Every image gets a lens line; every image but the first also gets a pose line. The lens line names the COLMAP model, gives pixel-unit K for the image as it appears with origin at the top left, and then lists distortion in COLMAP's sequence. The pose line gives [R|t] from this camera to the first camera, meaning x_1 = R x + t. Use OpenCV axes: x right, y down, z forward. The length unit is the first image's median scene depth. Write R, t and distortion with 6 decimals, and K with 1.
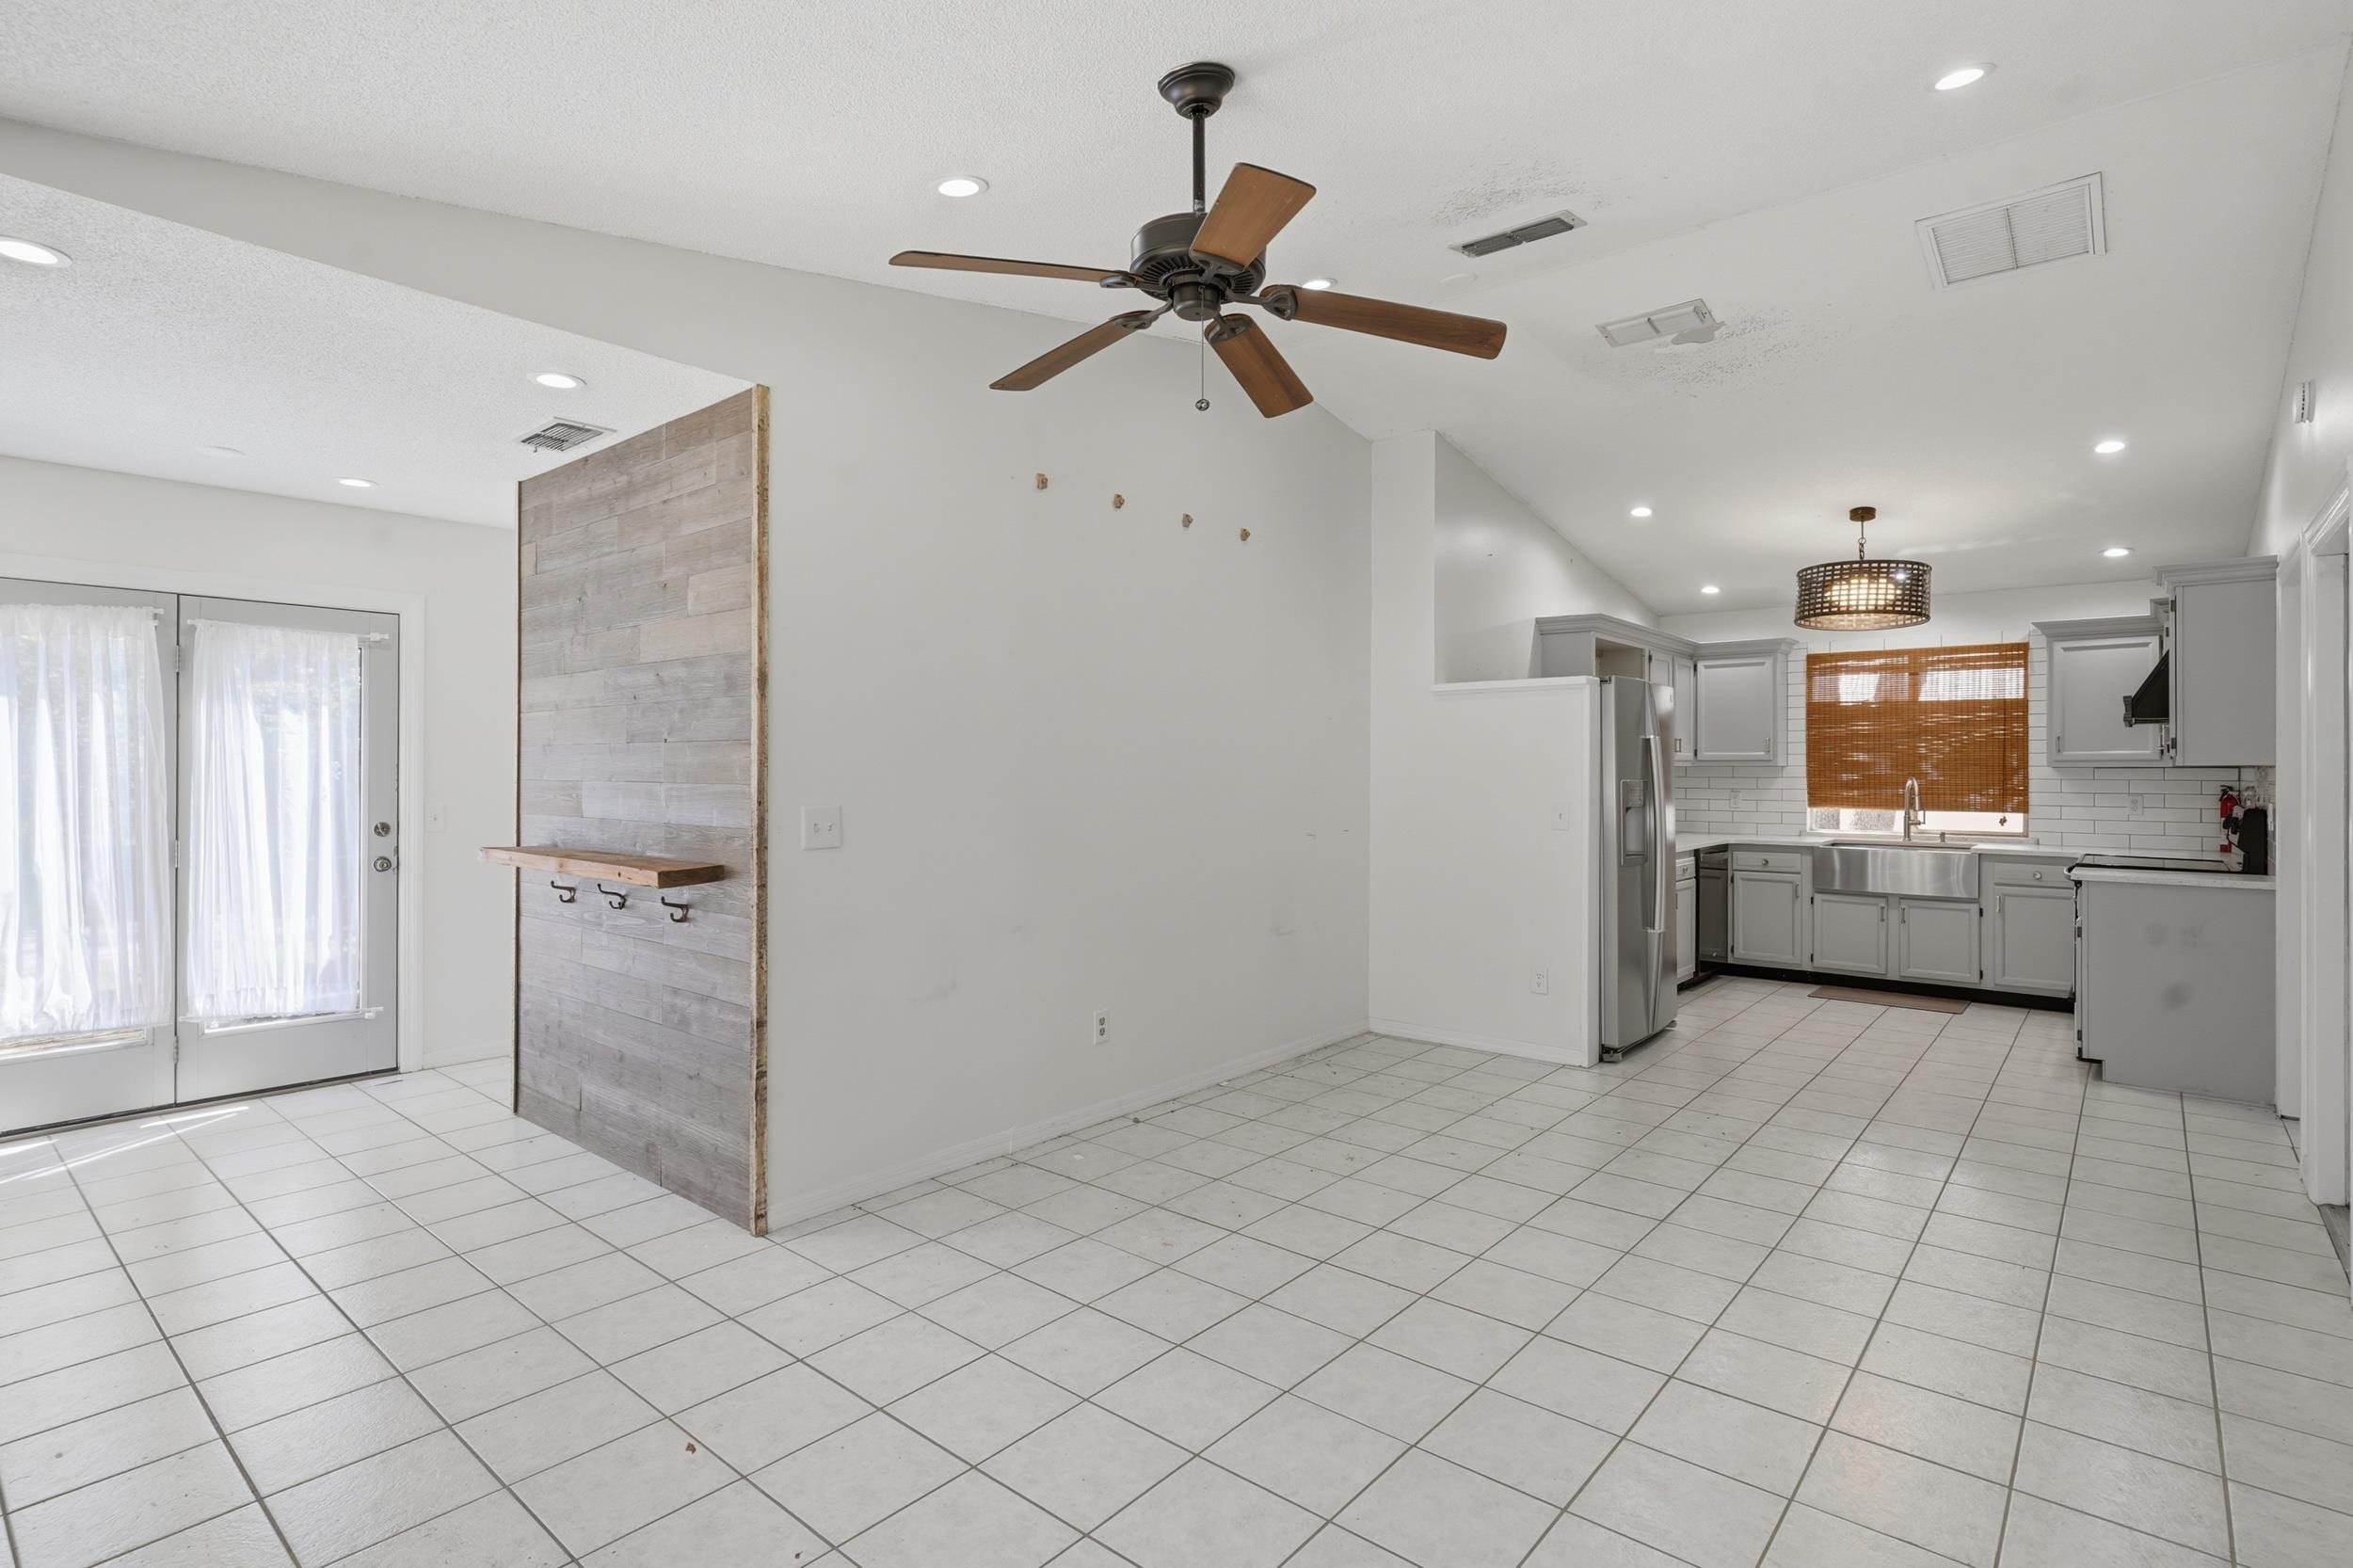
lens RADIAL K [[1153.2, 0, 1180.3], [0, 1153.2, 767.1], [0, 0, 1]] dist [-0.009920, 0.005760]
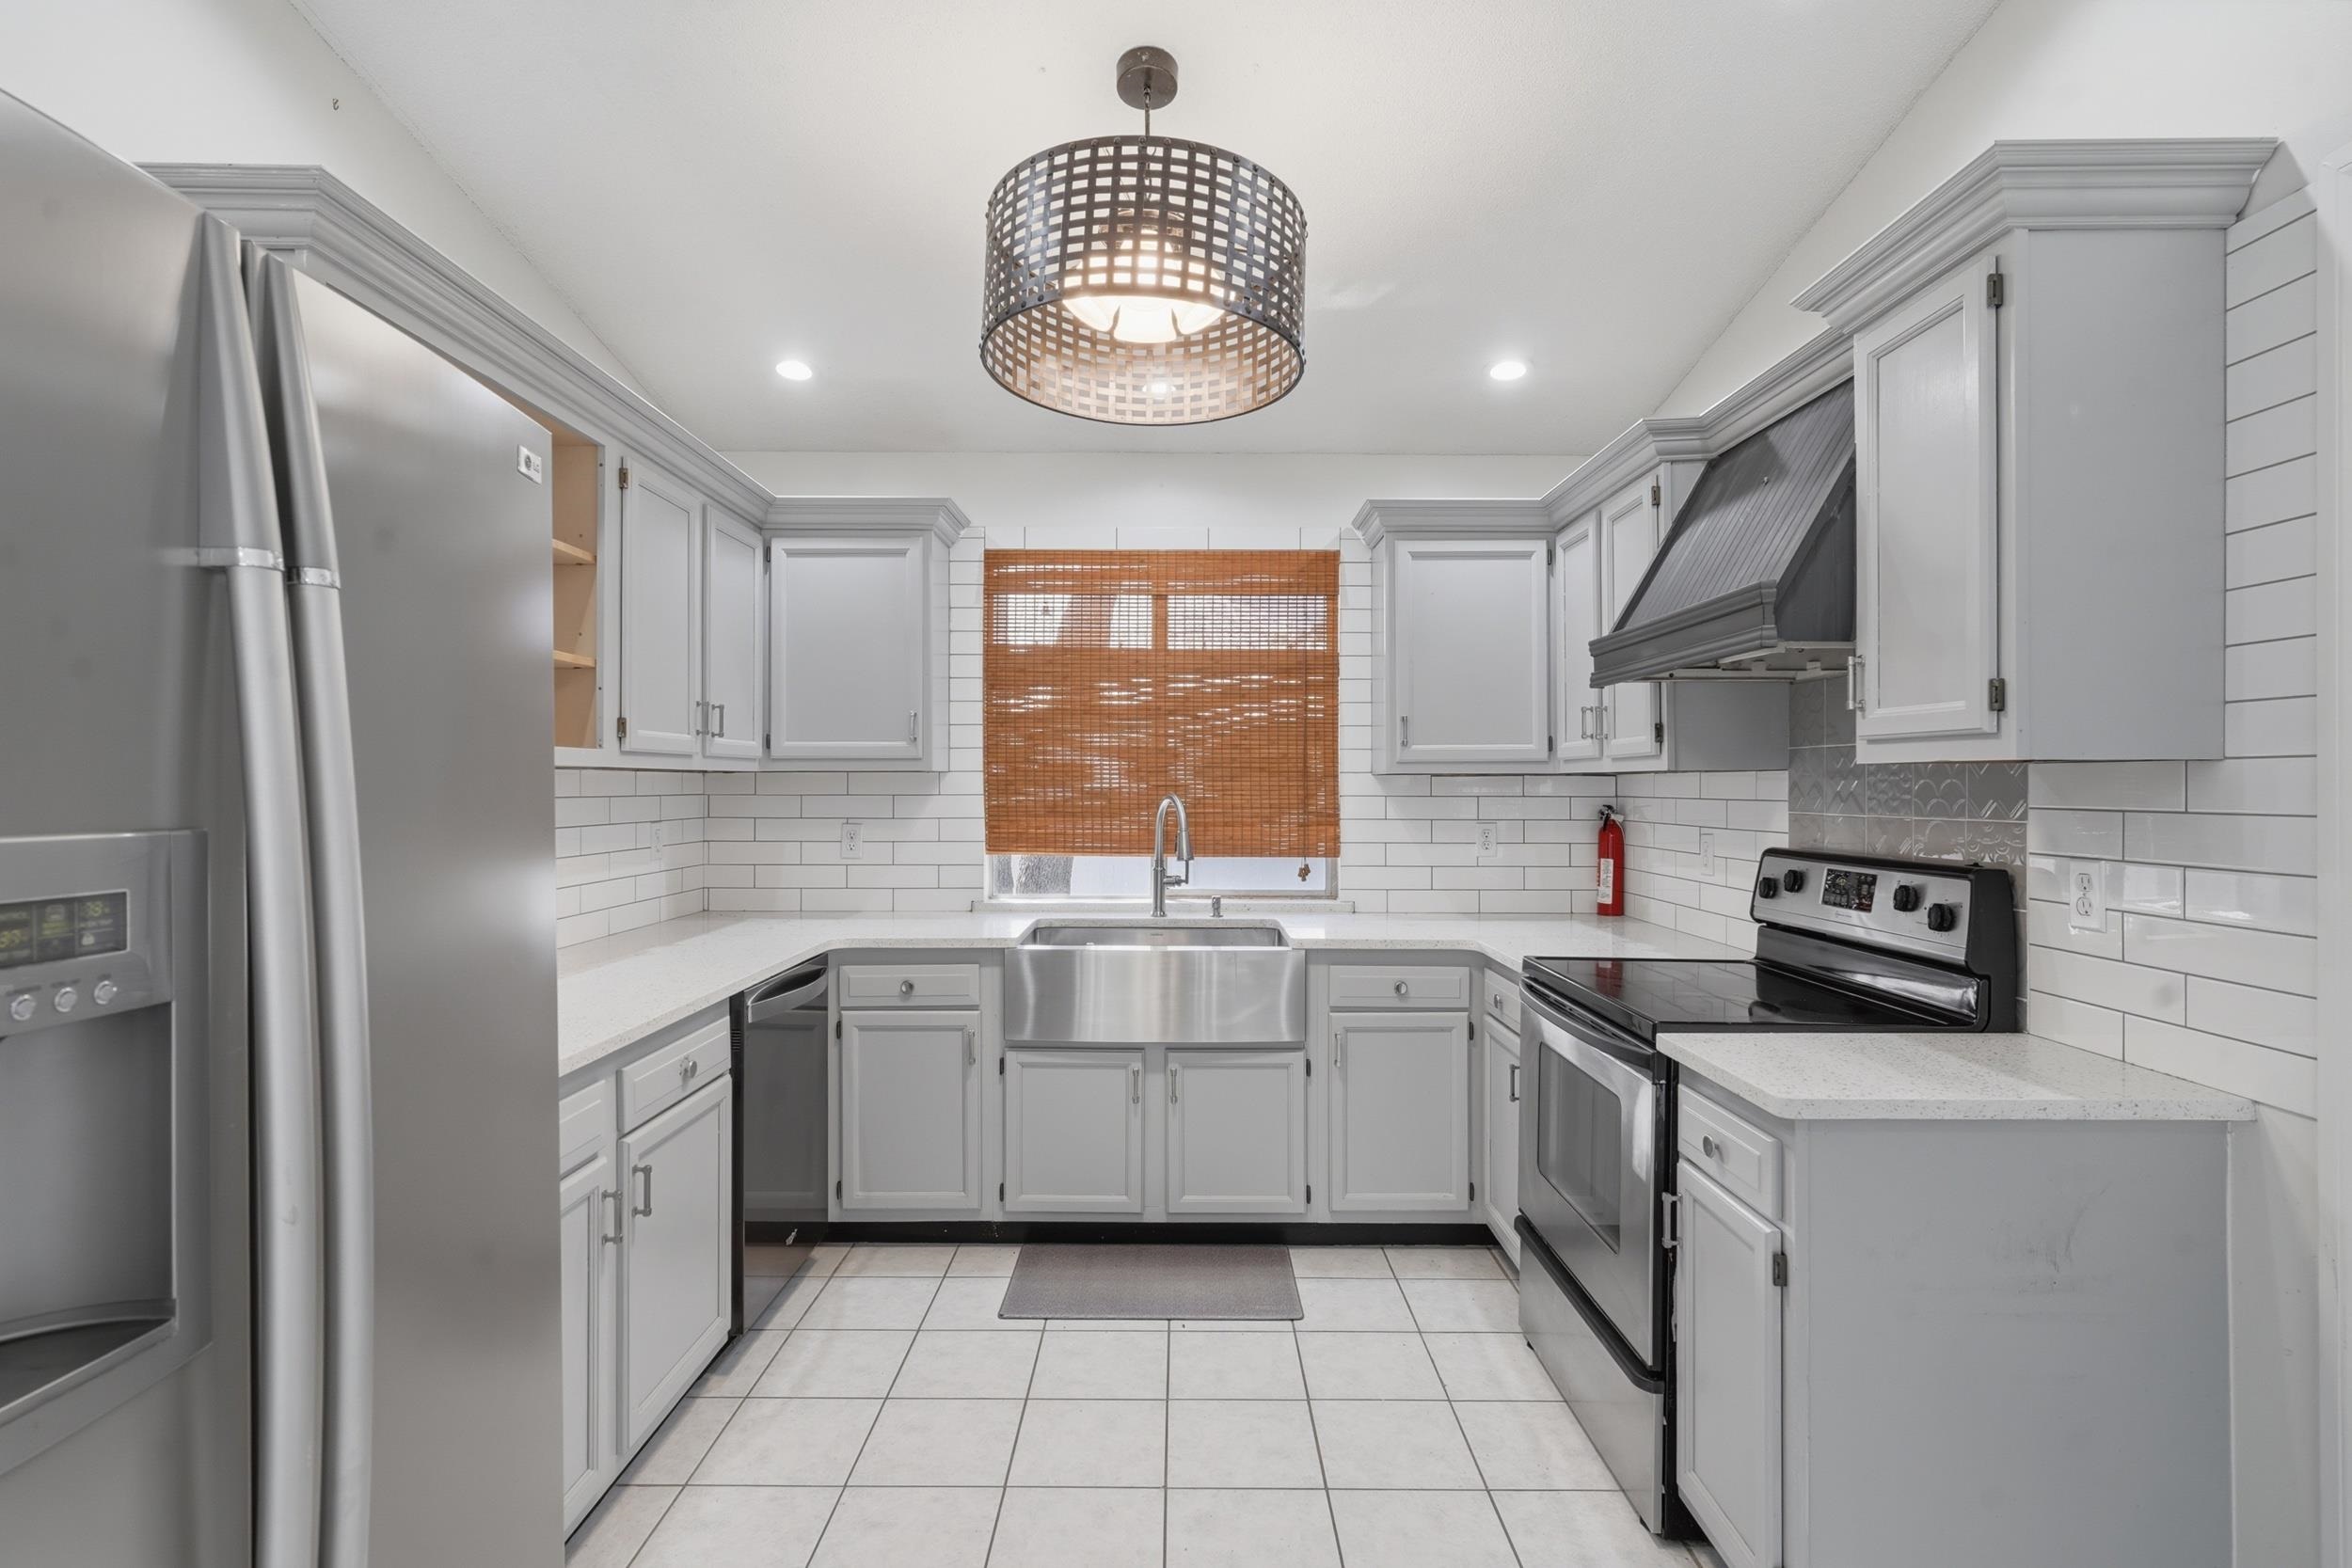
lens RADIAL K [[1152.6, 0, 1146.6], [0, 1152.6, 777.5], [0, 0, 1]] dist [-0.009920, 0.005760]
pose [[0.784305, 0.001908, 0.620372, 0.484366], [0.000285, 0.999994, -0.003437, 0.005433], [-0.620375, 0.002873, 0.784300, 0.943650]]
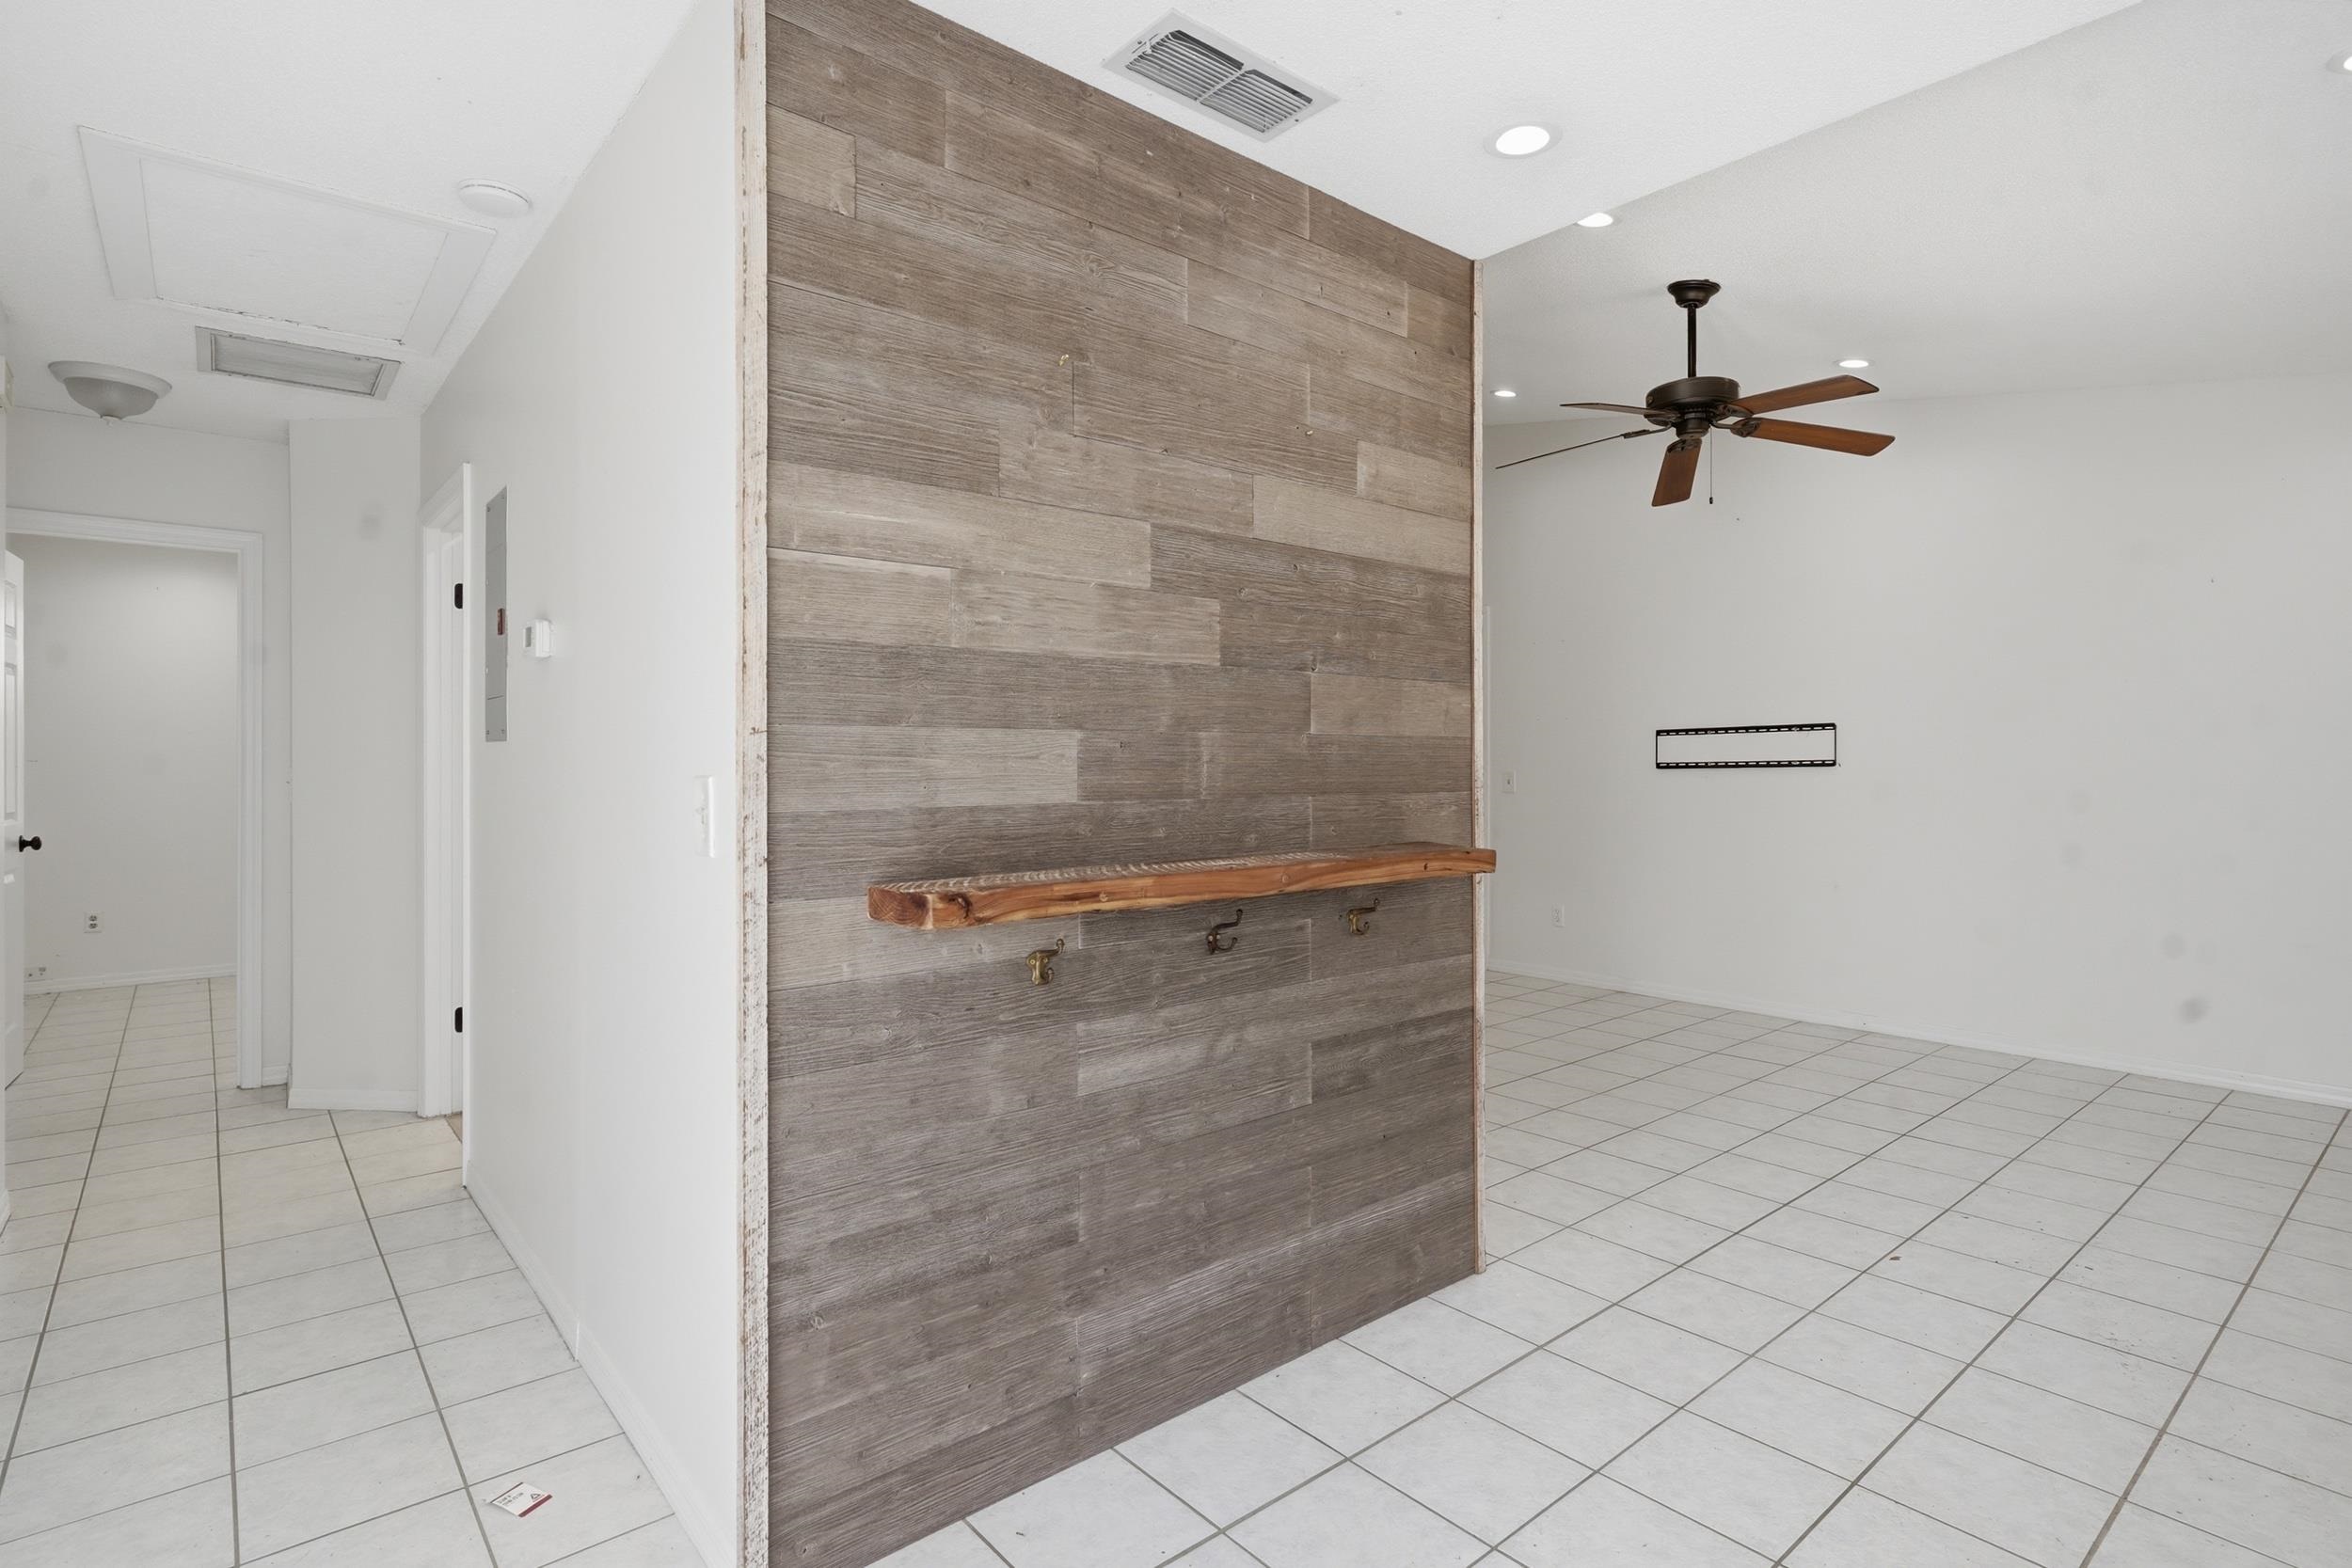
lens RADIAL K [[1152.6, 0, 1174.5], [0, 1152.6, 759.2], [0, 0, 1]] dist [-0.009920, 0.005760]
pose [[0.172038, -0.002874, 0.985086, -0.874430], [-0.000133, 0.999996, 0.002941, 0.020490], [-0.985090, -0.000636, 0.172037, 0.760751]]
